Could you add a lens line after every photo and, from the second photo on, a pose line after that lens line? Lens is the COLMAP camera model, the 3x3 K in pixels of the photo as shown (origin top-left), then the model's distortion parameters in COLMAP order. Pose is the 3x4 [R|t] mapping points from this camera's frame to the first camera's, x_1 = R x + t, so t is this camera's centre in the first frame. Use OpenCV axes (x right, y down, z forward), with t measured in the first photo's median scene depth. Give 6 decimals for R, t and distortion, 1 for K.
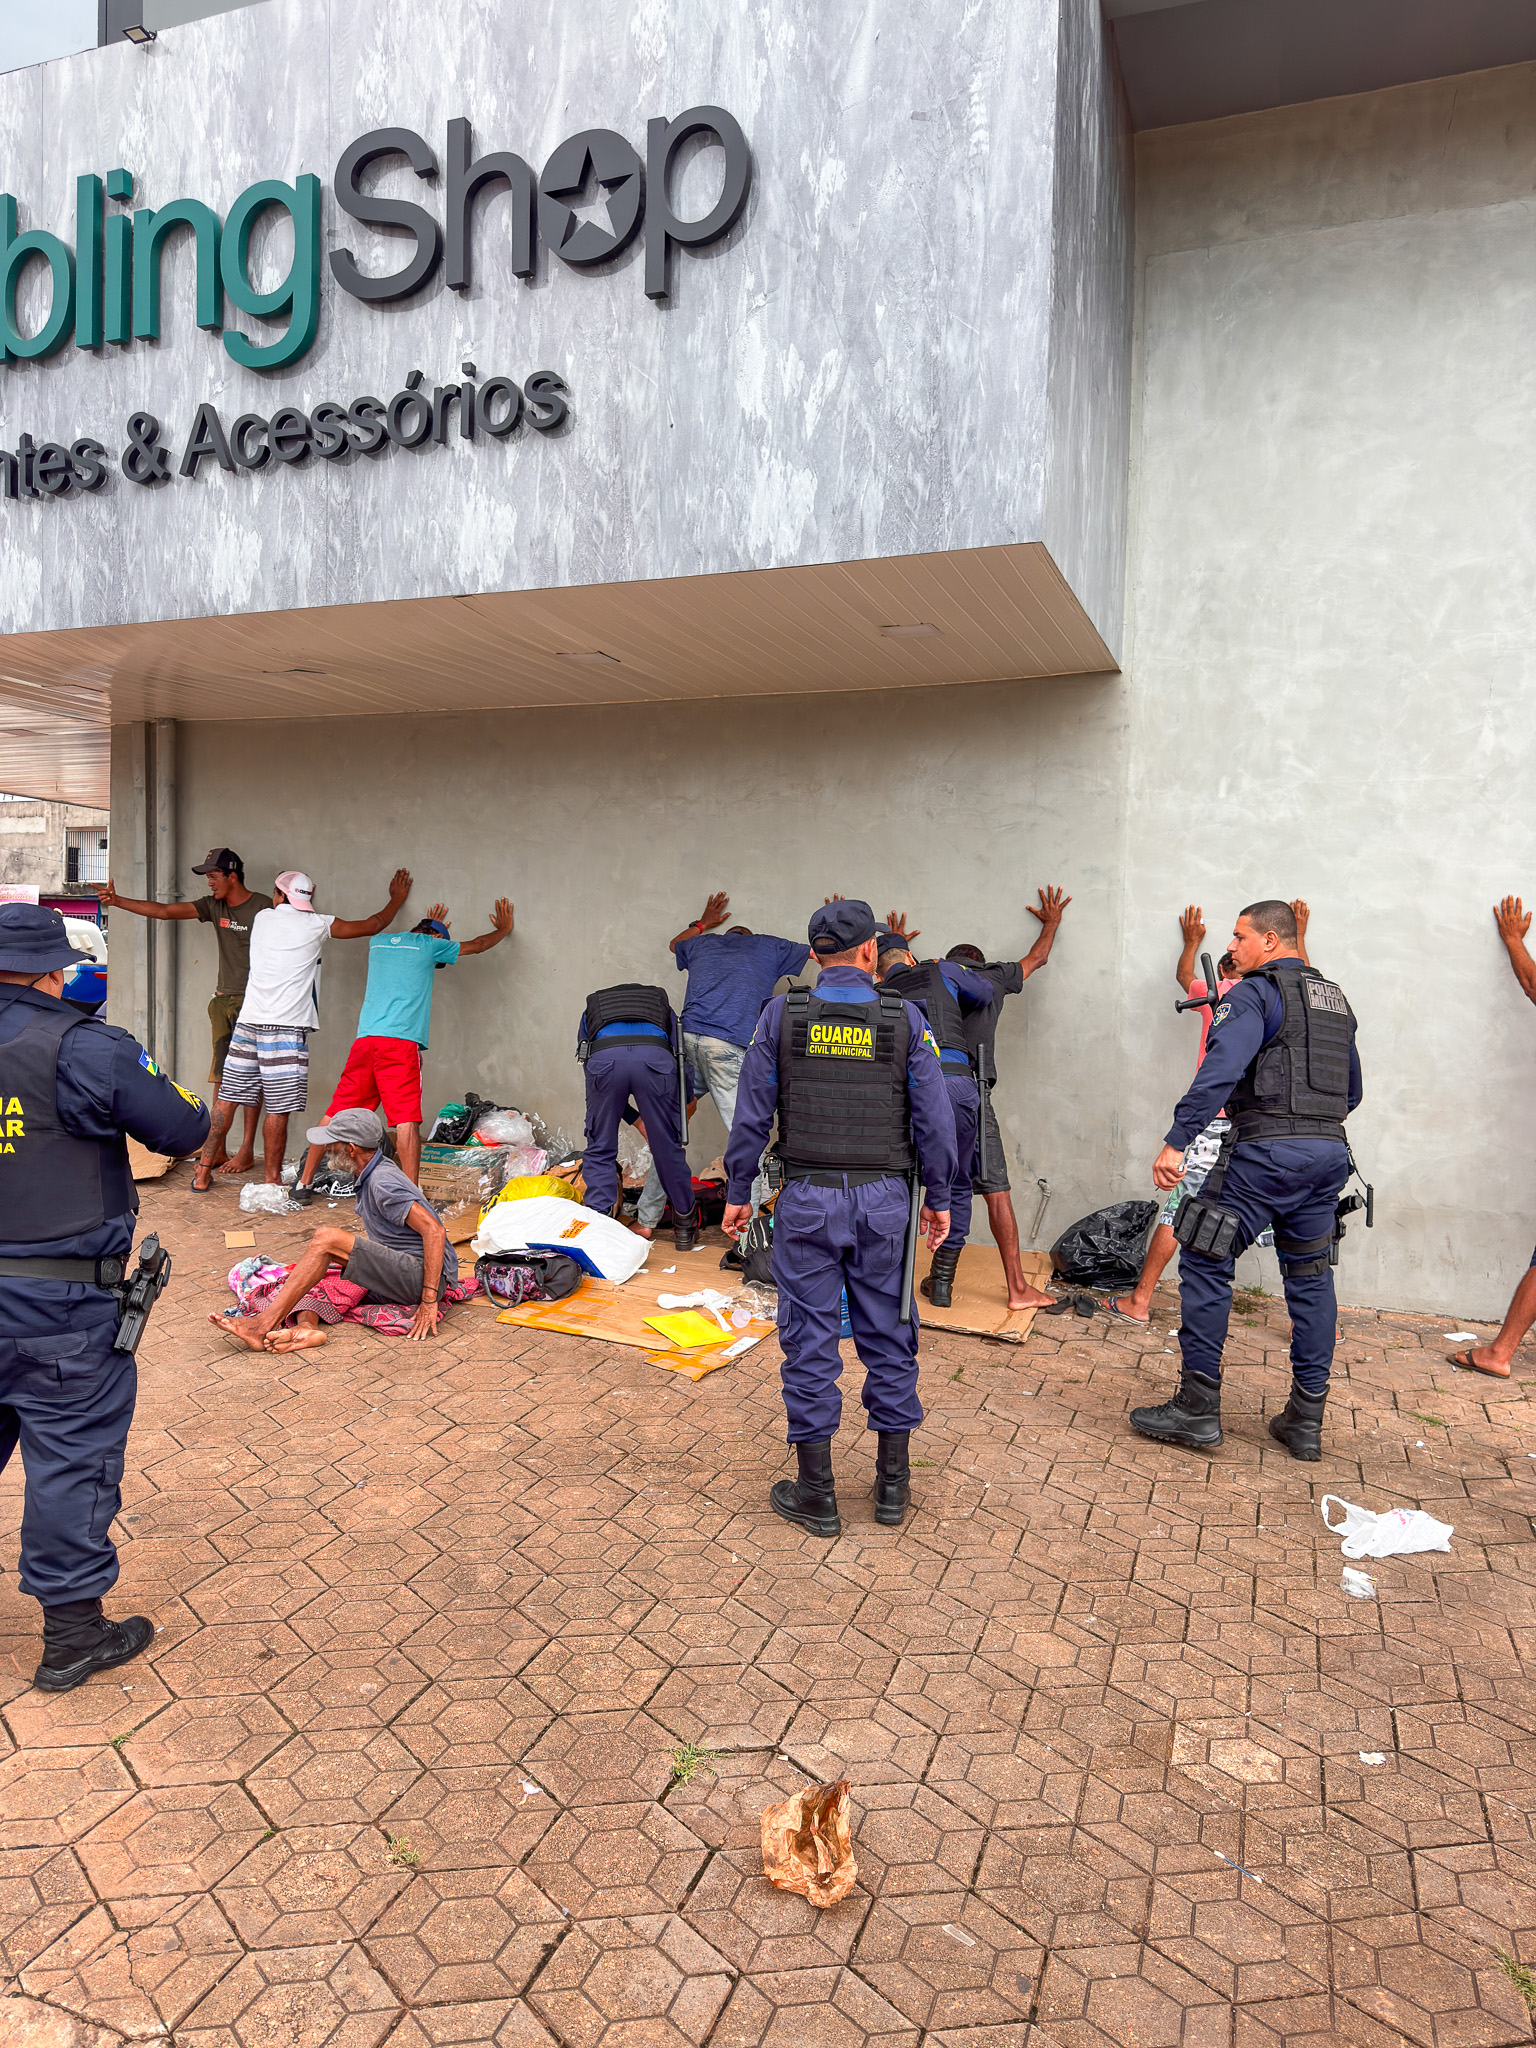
lens RADIAL K [[1429.7, 0, 763.9], [0, 1429.7, 1092.7], [0, 0, 1]] dist [-0.022845, -0.004003]
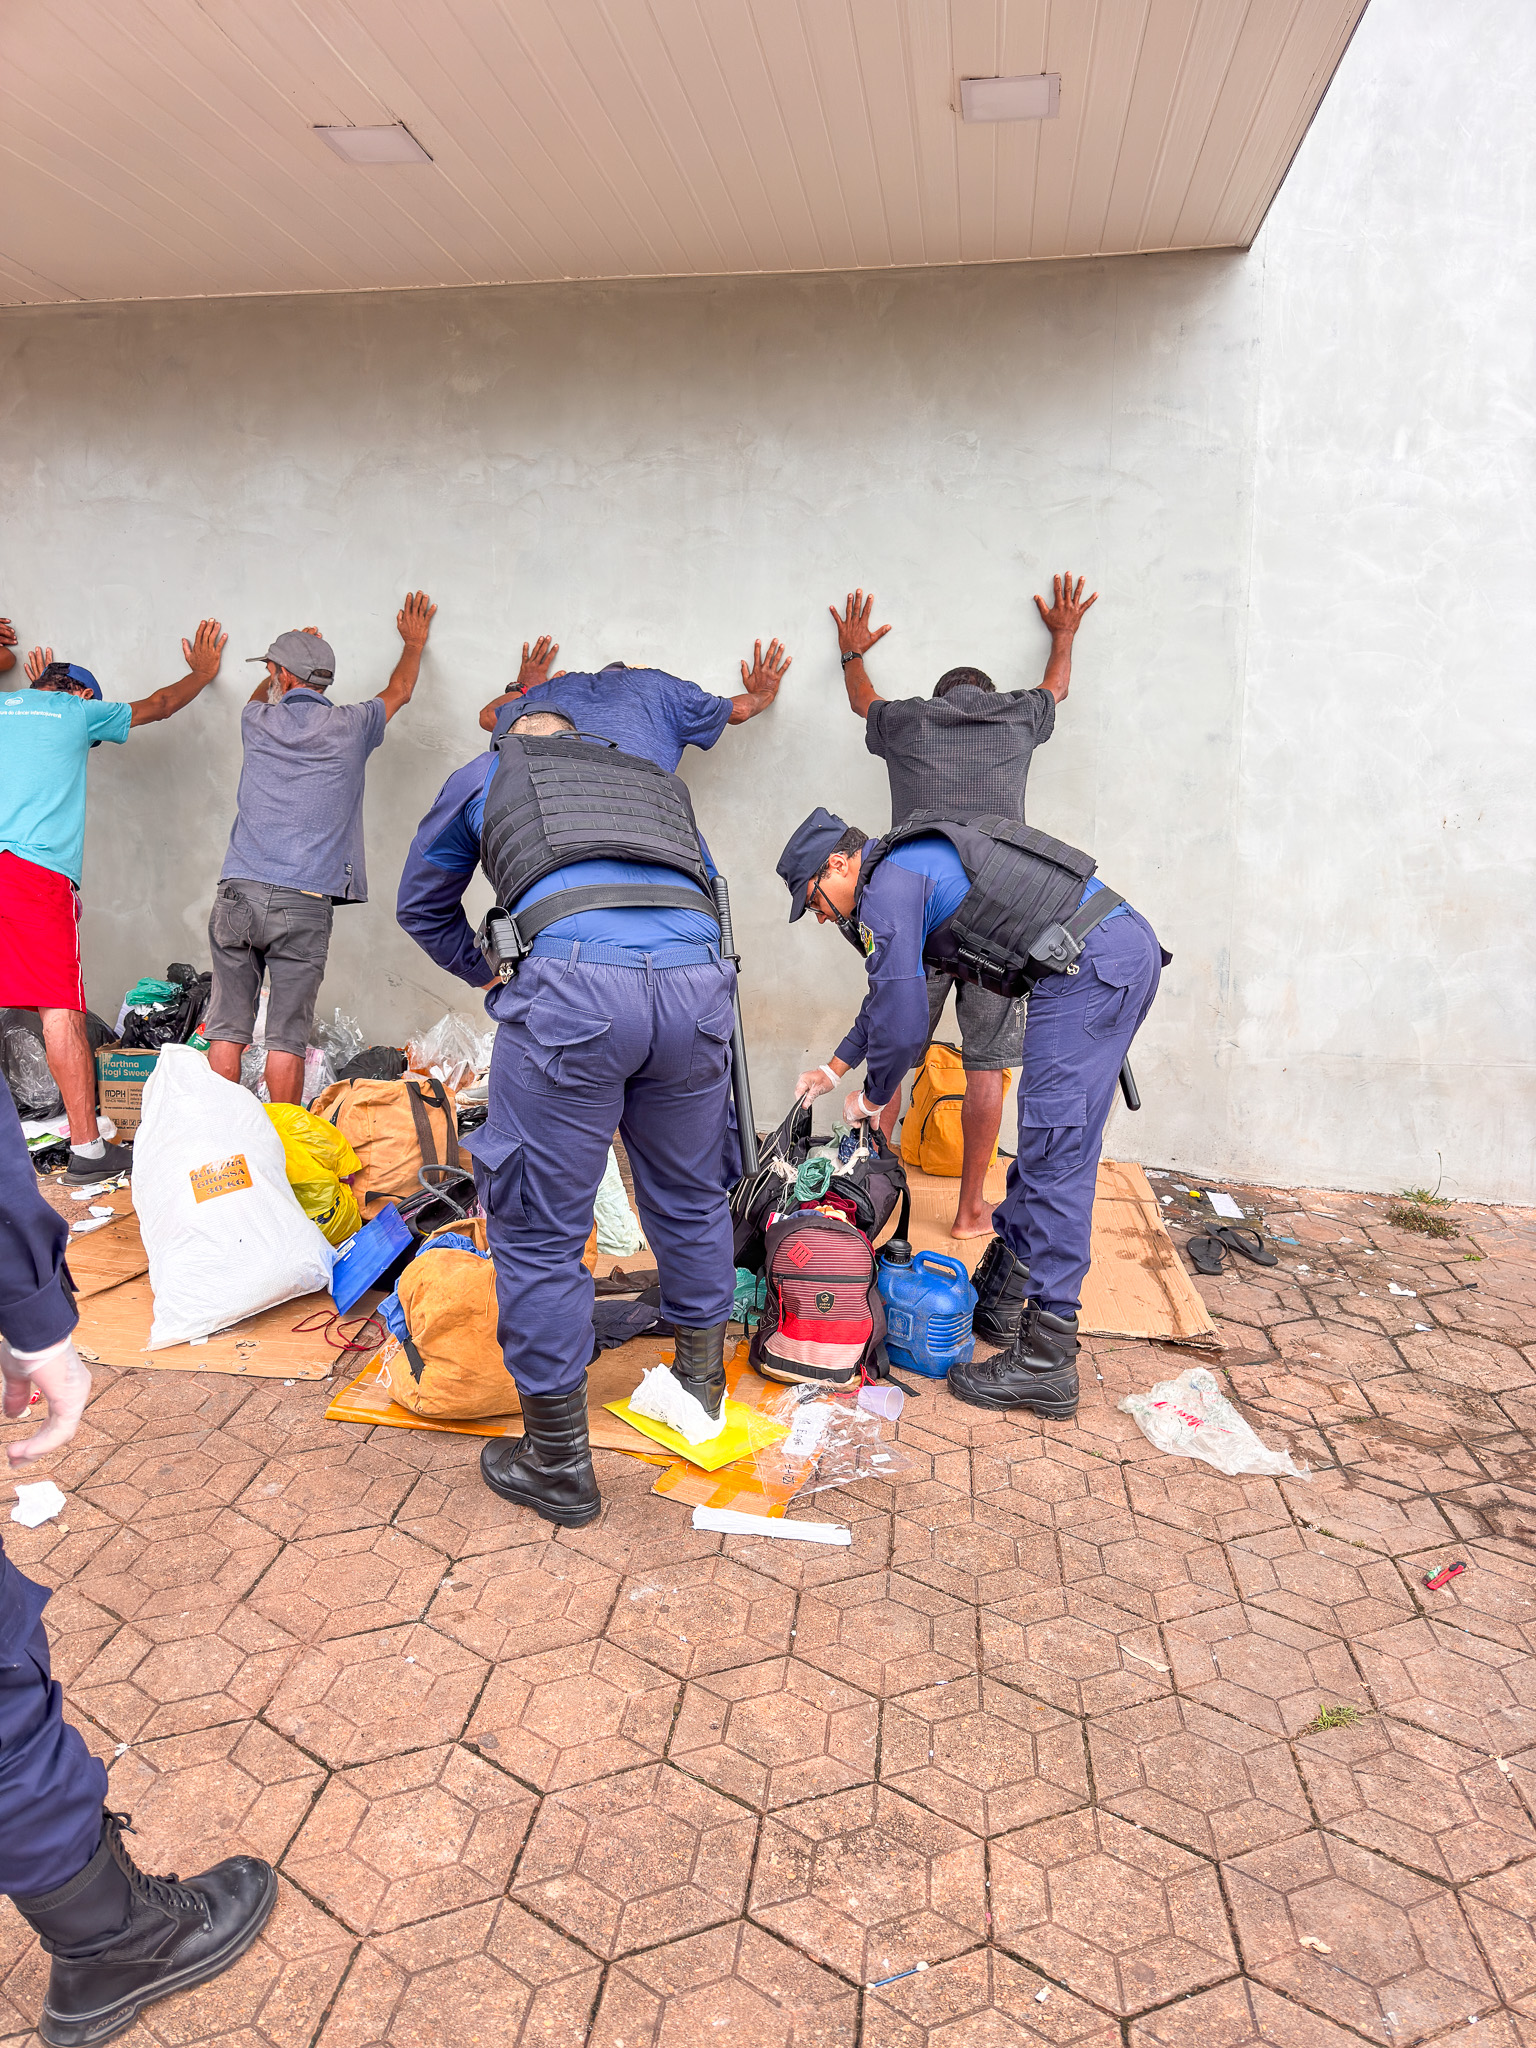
lens RADIAL K [[1429.7, 0, 770.8], [0, 1429.7, 1068.7], [0, 0, 1]] dist [-0.022845, -0.004003]
pose [[0.969962, -0.067665, 0.233657, -0.131904], [0.039223, 0.991470, 0.124297, -0.024771], [-0.240074, -0.111398, 0.964342, 0.437423]]
